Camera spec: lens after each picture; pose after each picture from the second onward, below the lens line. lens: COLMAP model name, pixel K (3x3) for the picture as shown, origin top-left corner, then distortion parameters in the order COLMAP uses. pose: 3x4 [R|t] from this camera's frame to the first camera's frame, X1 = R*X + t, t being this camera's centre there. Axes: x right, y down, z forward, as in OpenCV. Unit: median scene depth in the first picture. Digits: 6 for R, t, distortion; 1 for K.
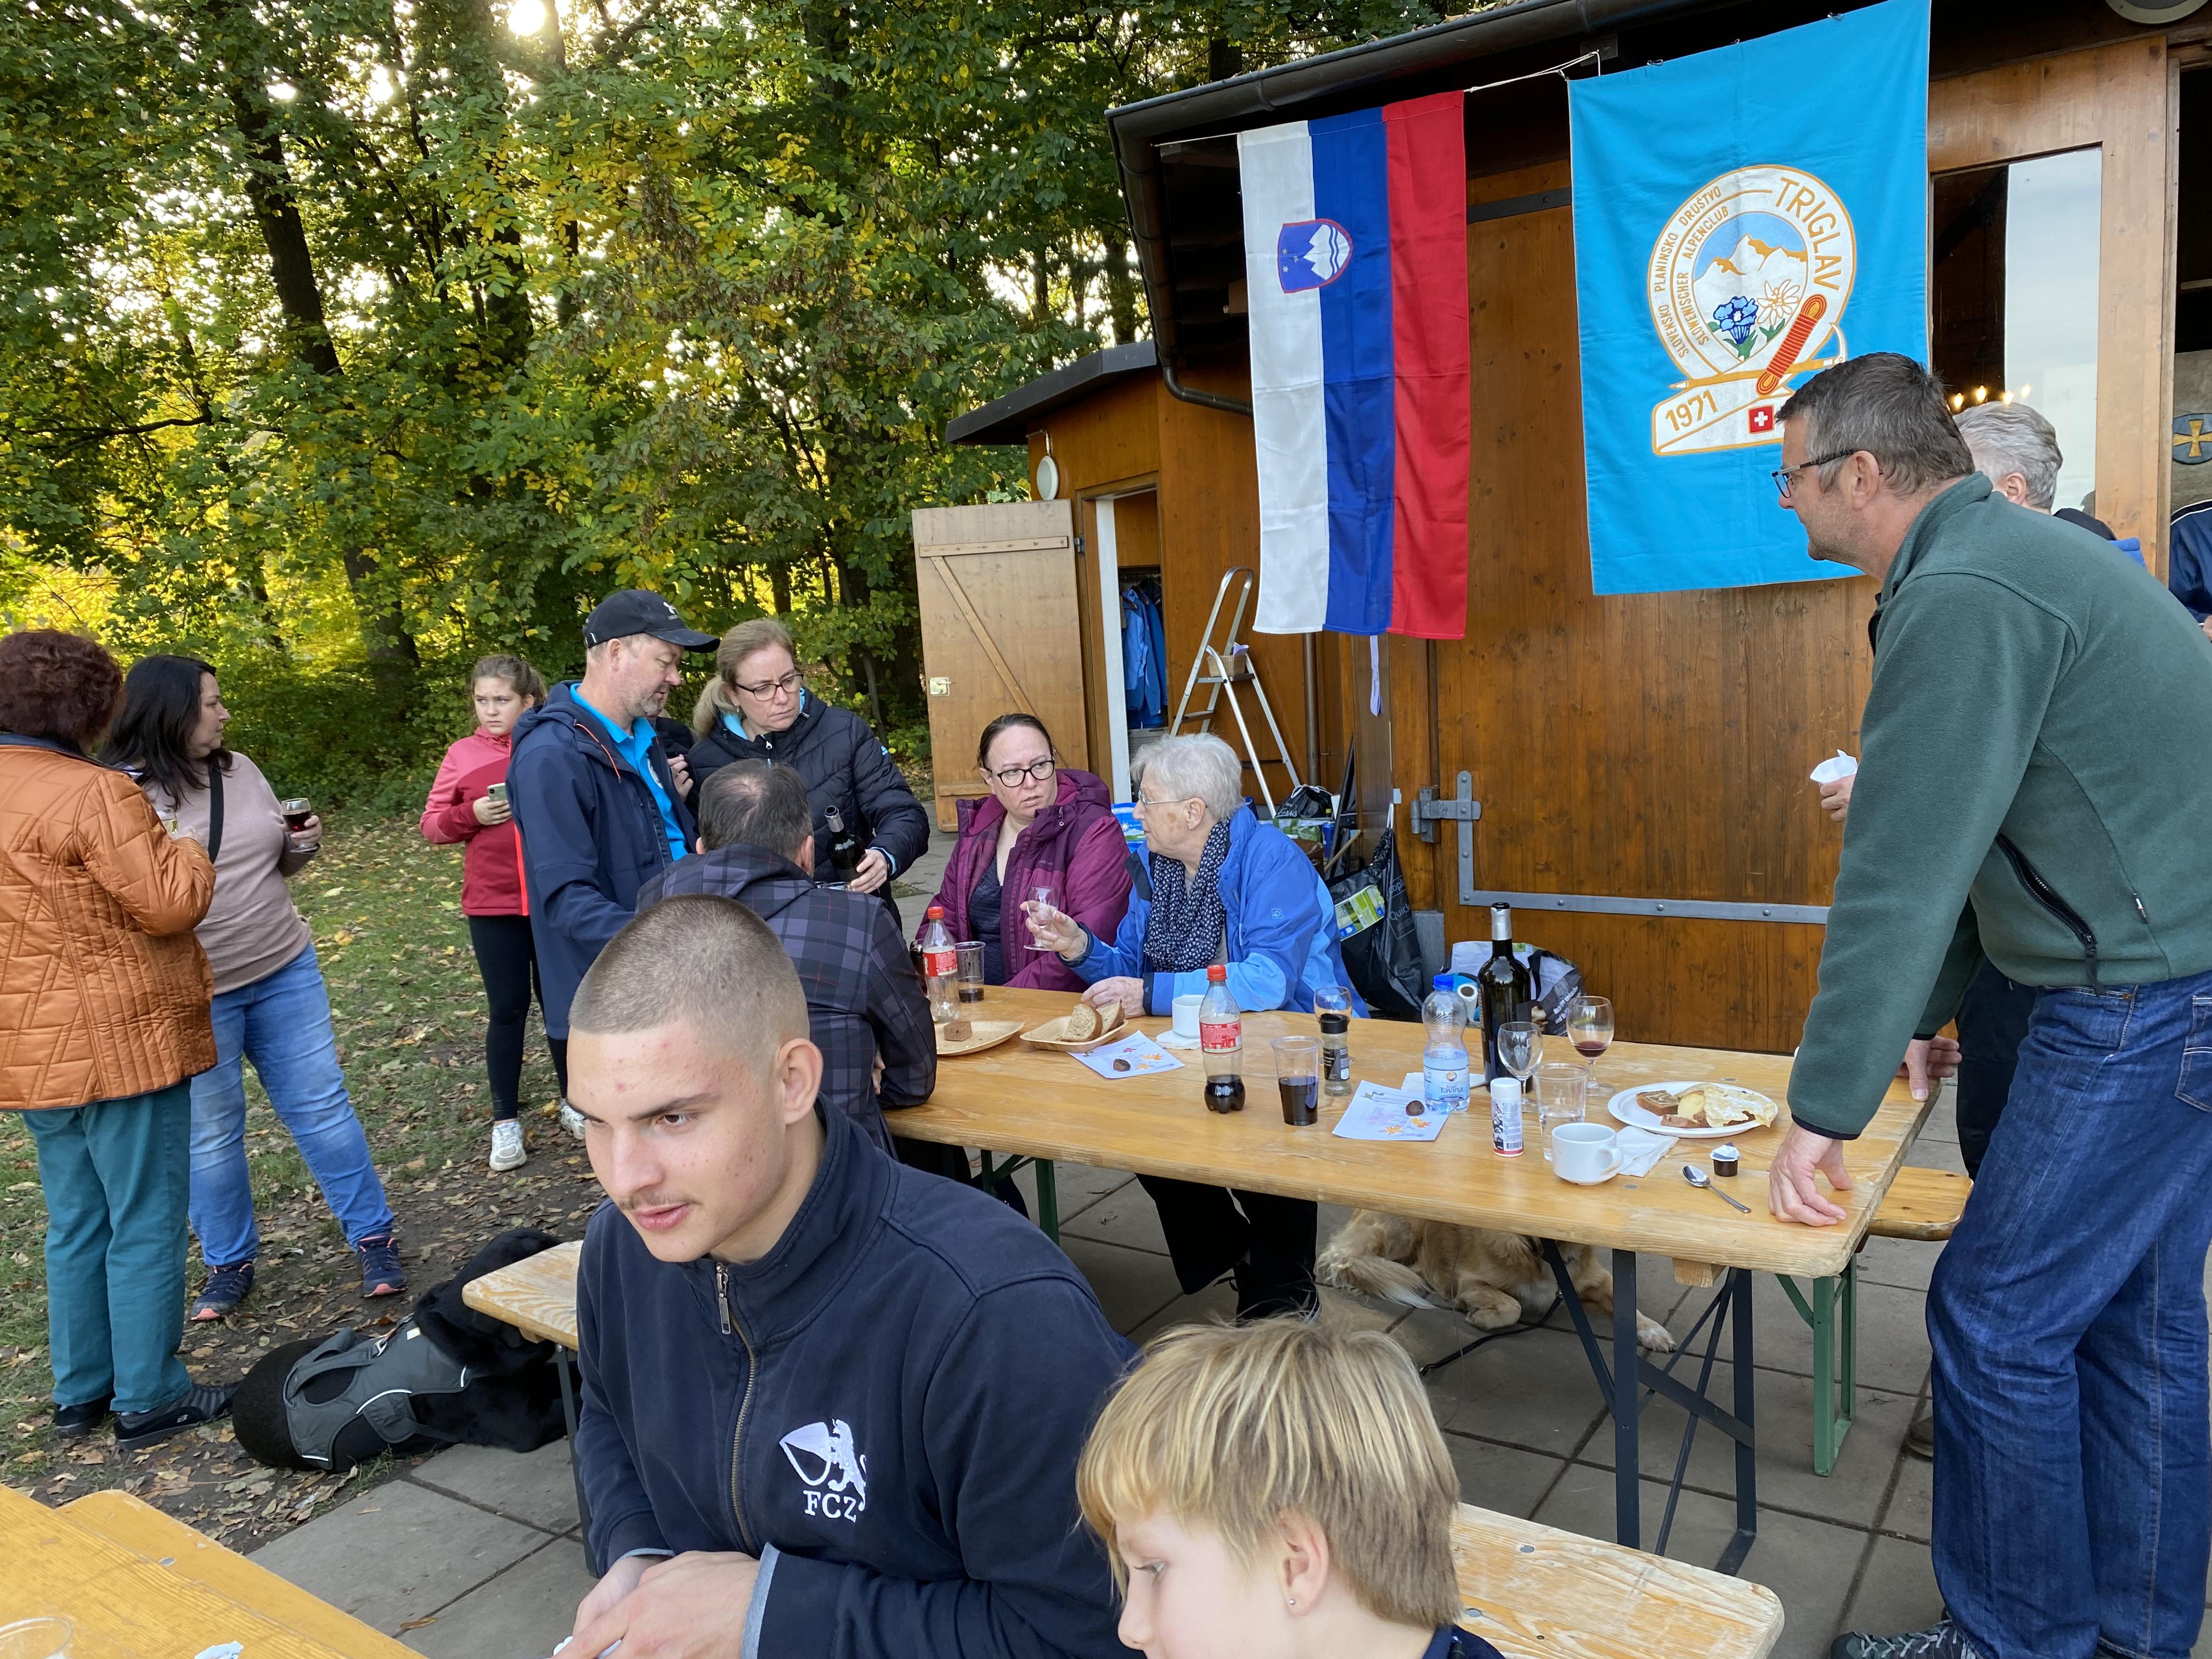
lens RADIAL K [[1700.3, 0, 1103.9], [0, 1700.3, 864.6], [0, 0, 1]] dist [0.015913, -0.001603]
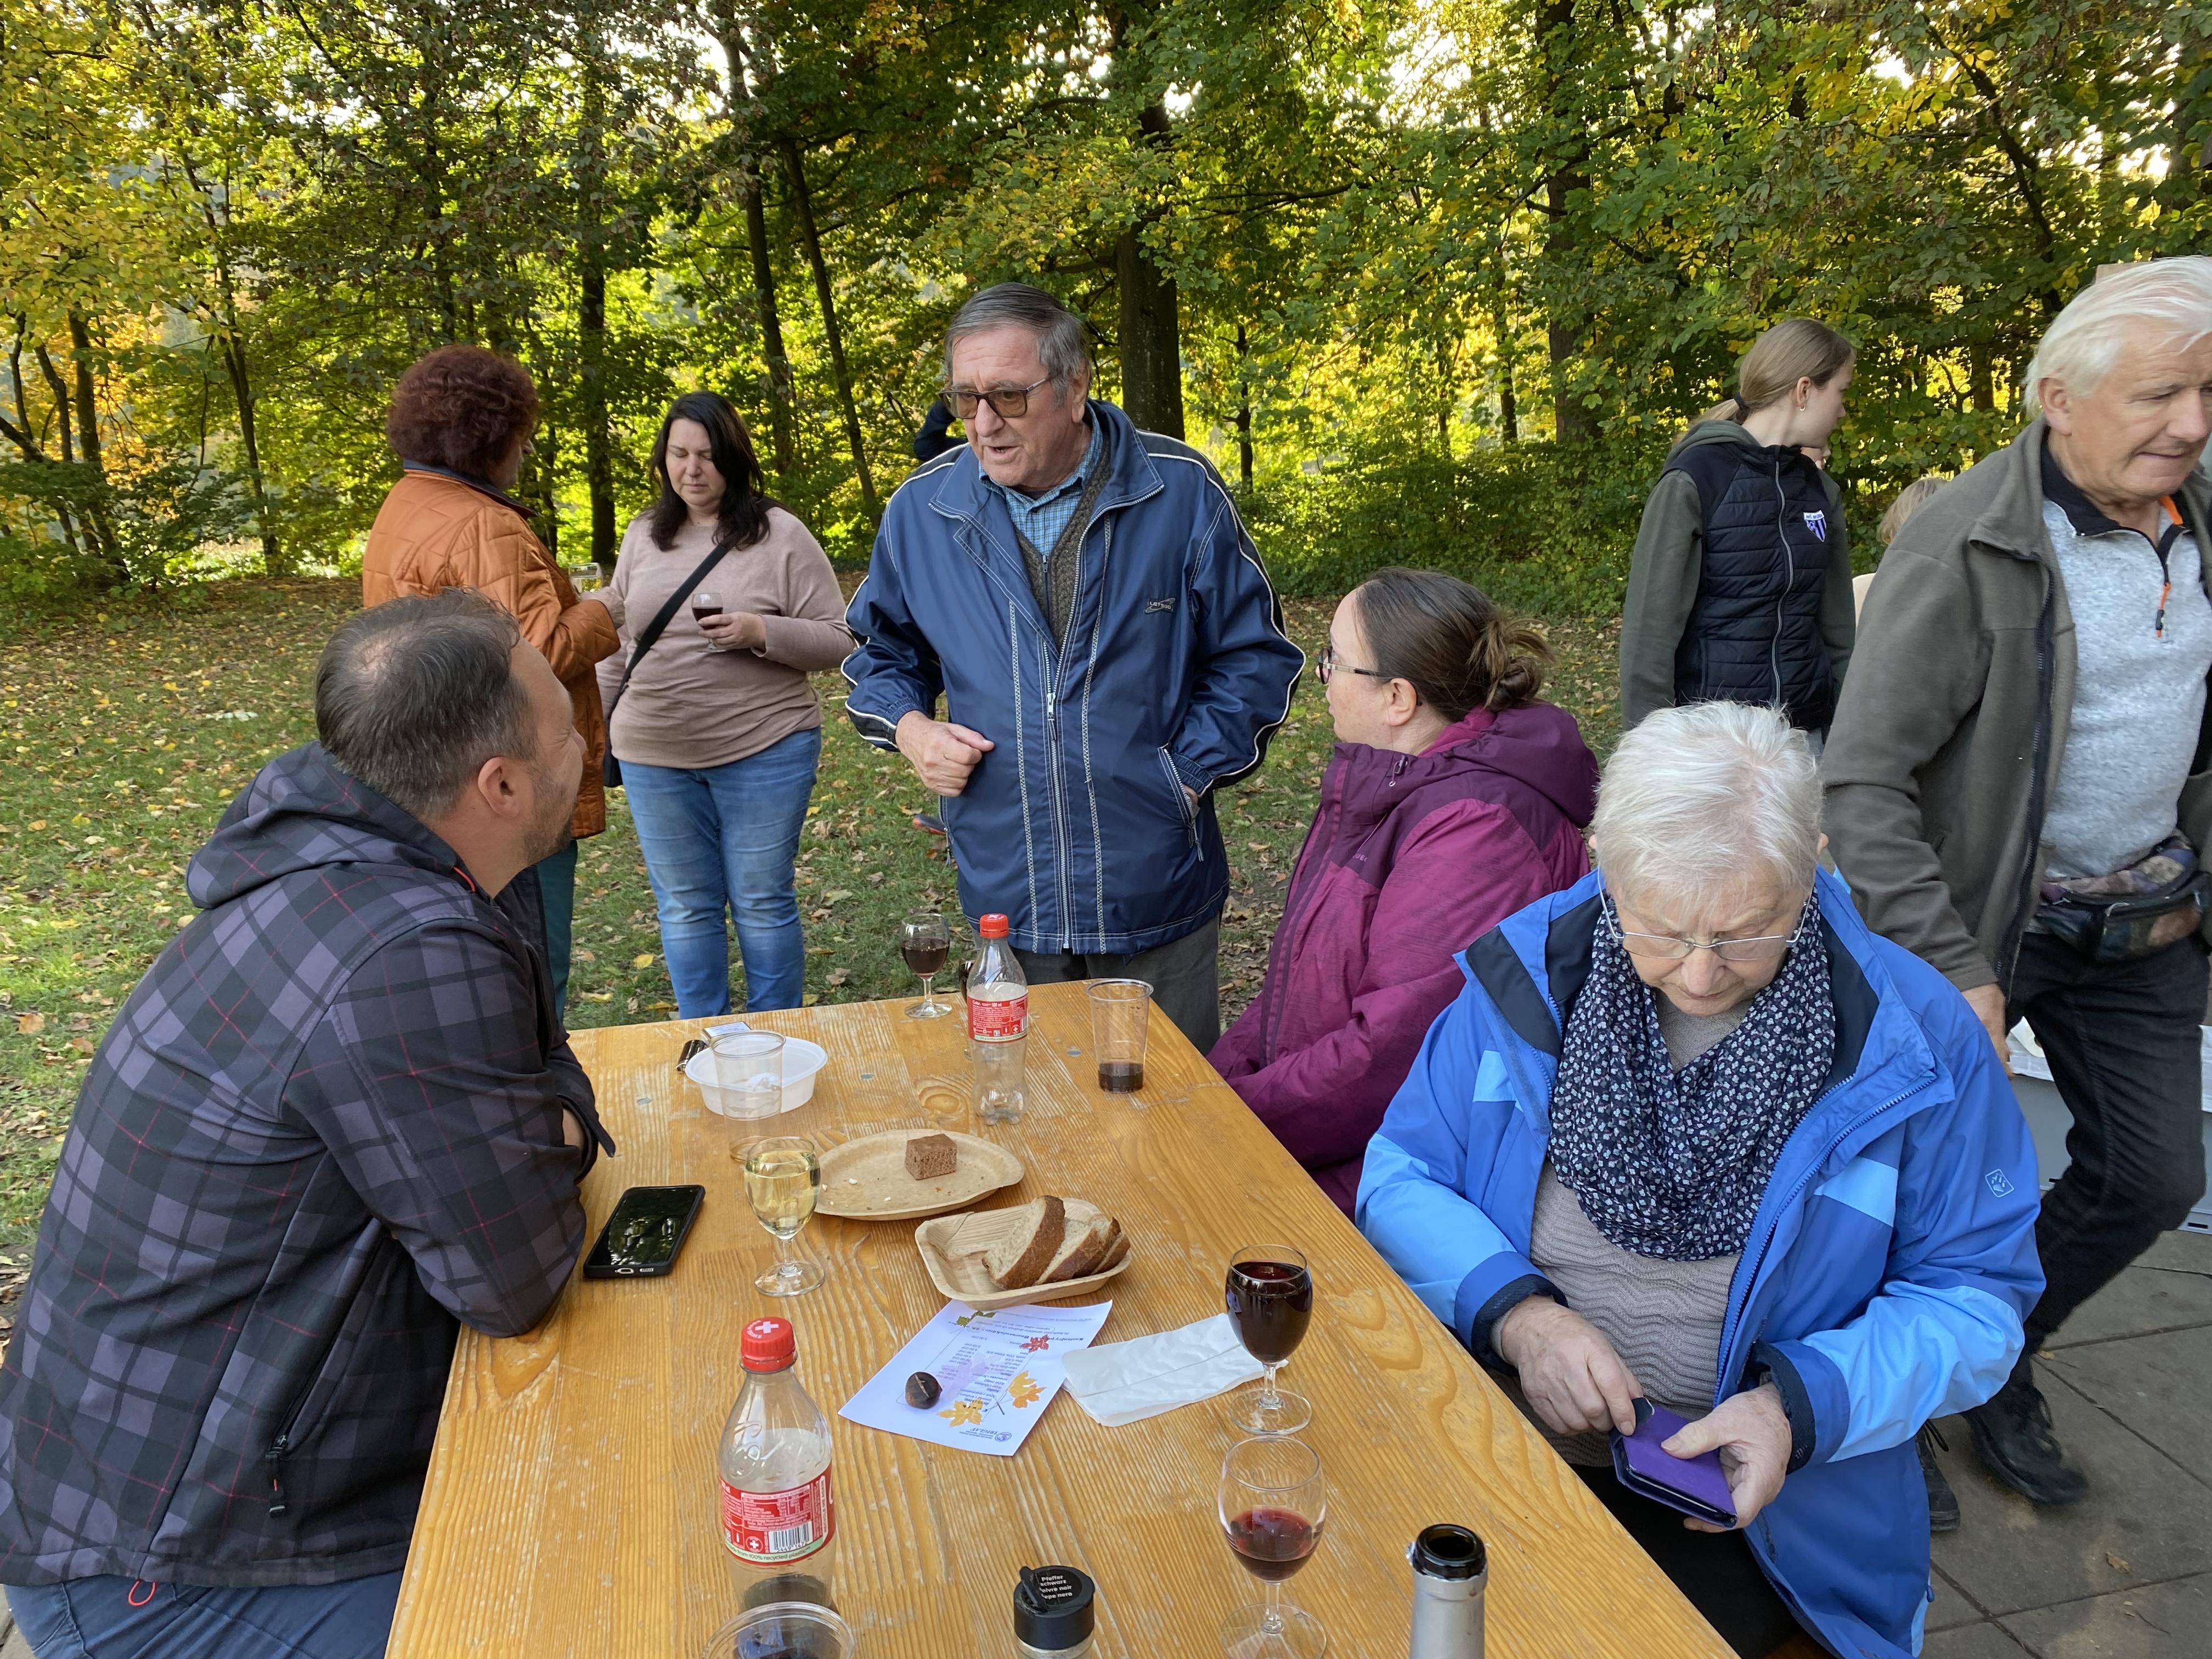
lens RADIAL K [[1700.3, 0, 1102.8], [0, 1700.3, 851.1], [0, 0, 1]] dist [0.015913, -0.001603]
pose [[0.747376, 0.216298, -0.628208, 0.090823], [-0.146399, 0.975897, 0.161841, -0.030304], [0.648072, -0.028987, 0.761027, 0.216670]]
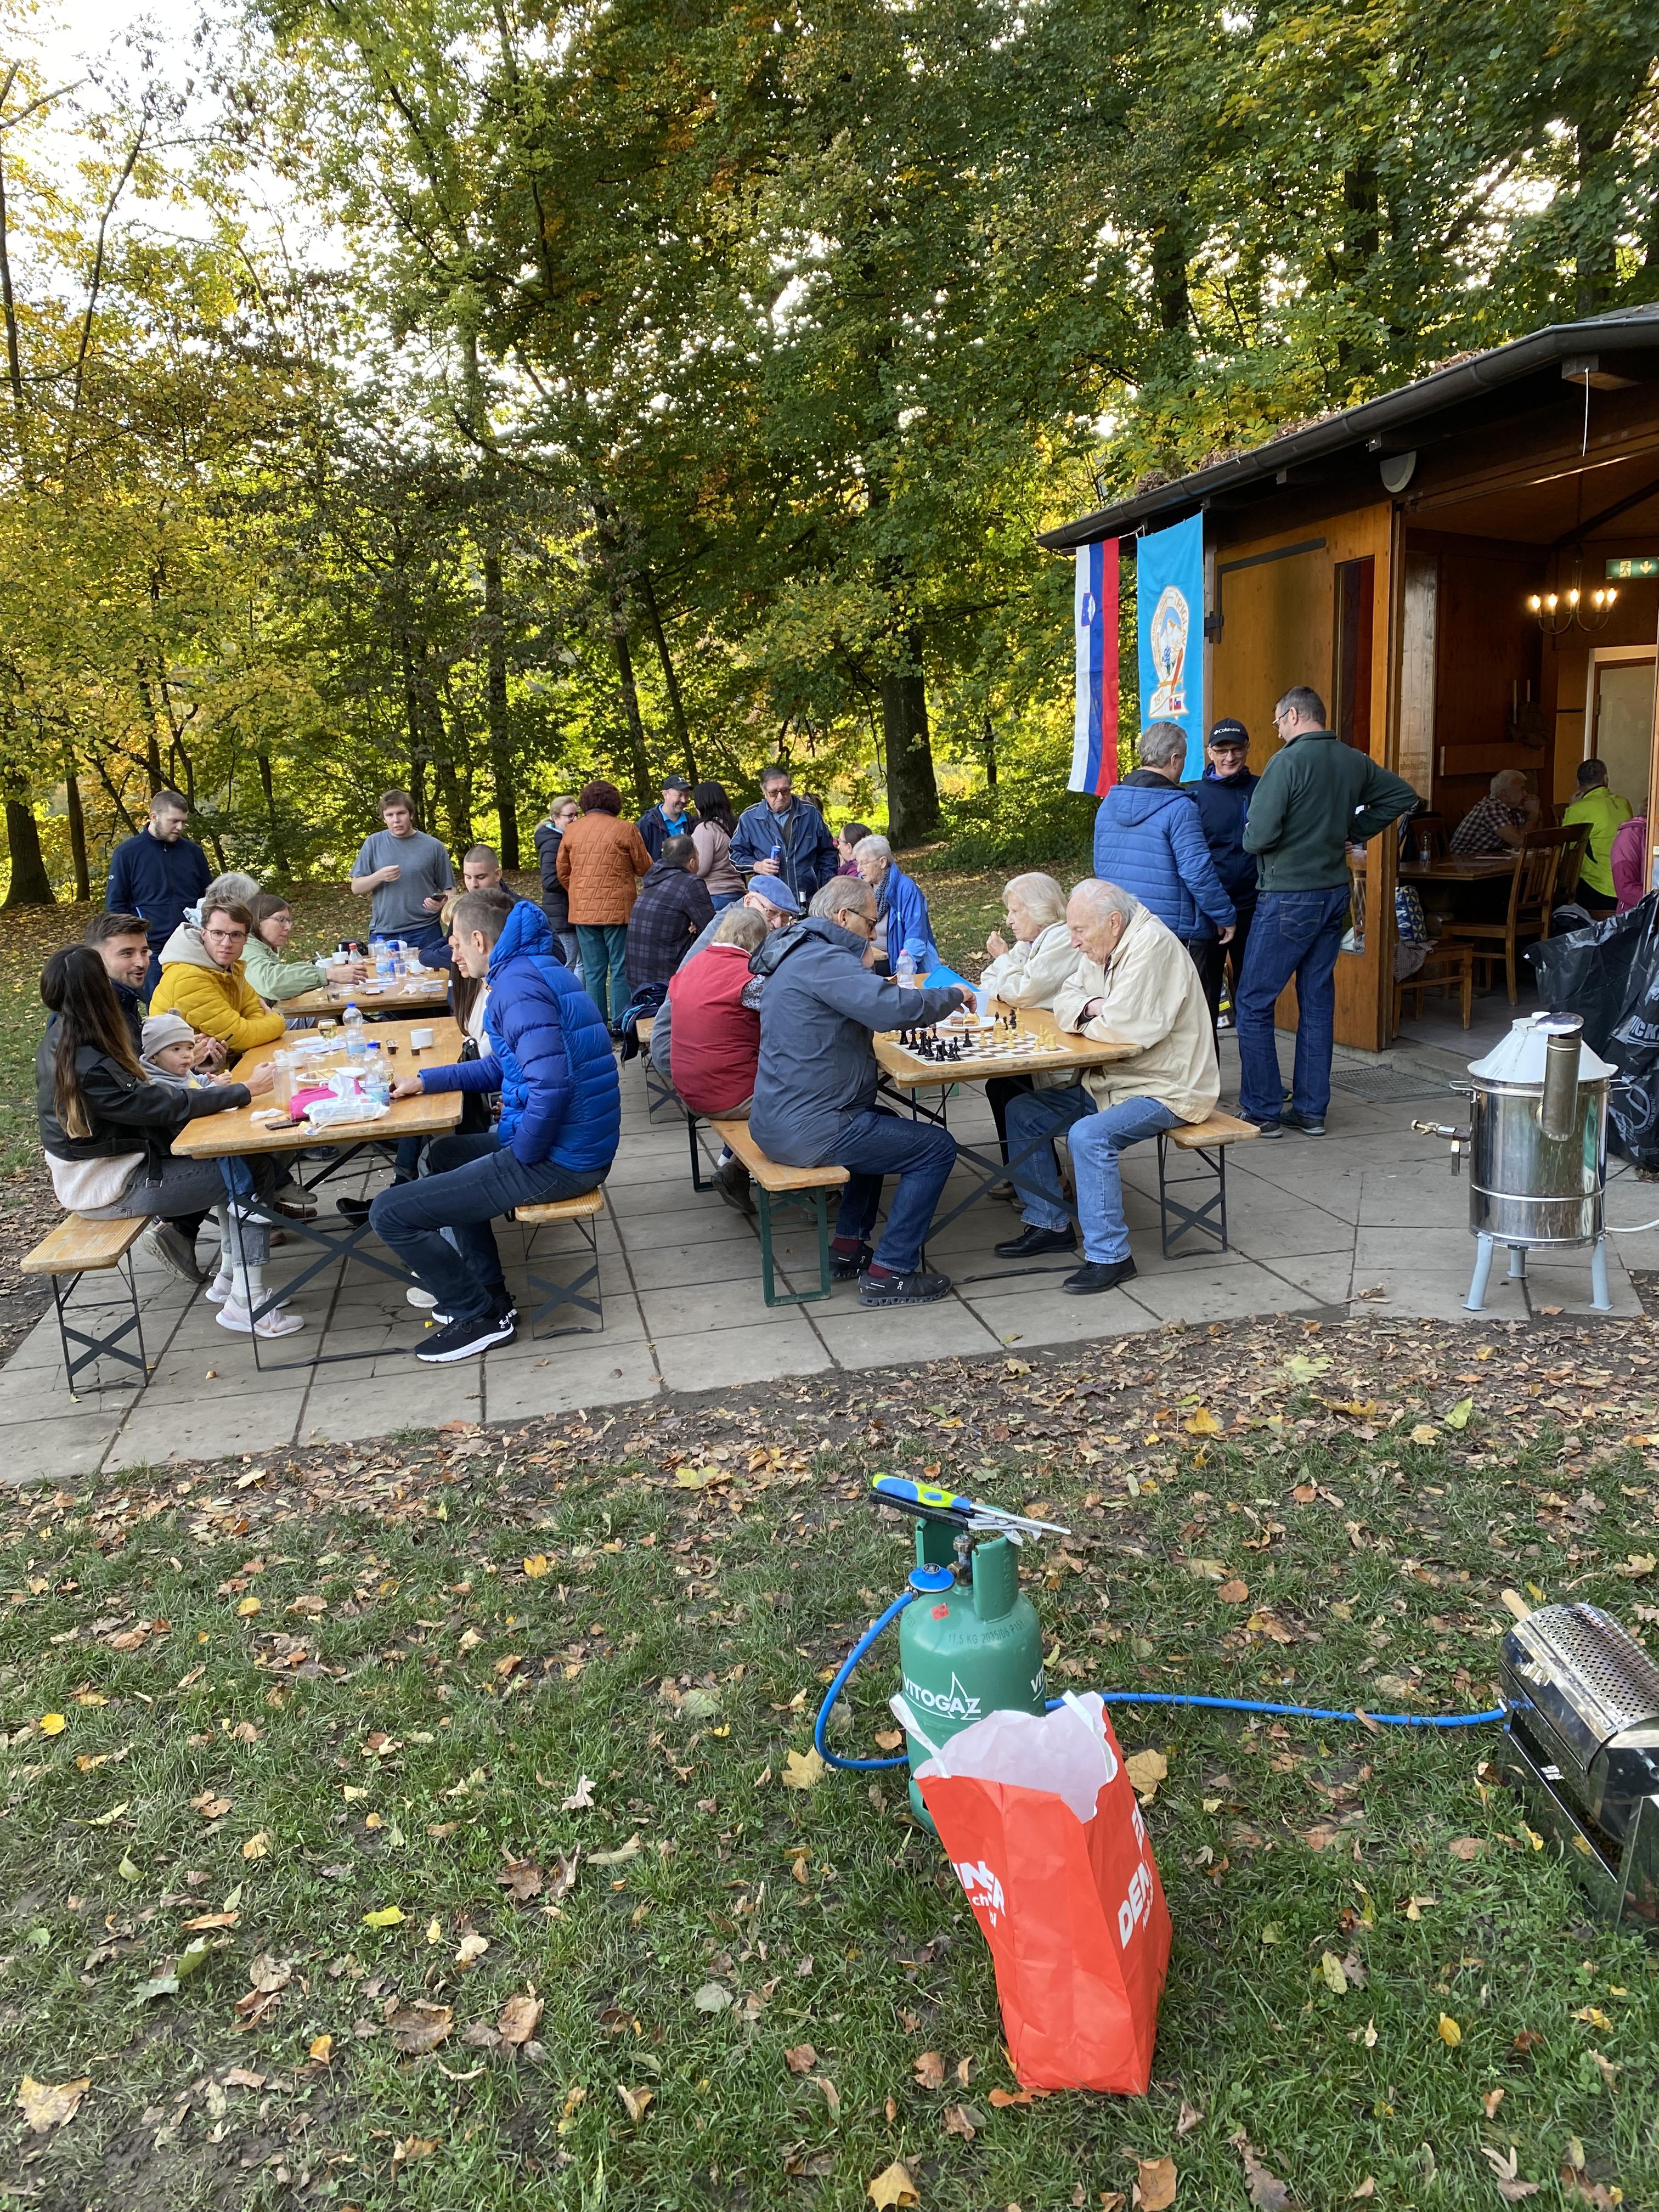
lens RADIAL K [[1700.3, 0, 837.7], [0, 1700.3, 1100.5], [0, 0, 1]] dist [0.015913, -0.001603]
pose [[0.720192, 0.172191, -0.672067, 0.724104], [-0.110051, 0.984799, 0.134385, -0.005135], [0.684991, -0.022822, 0.728194, -0.385251]]
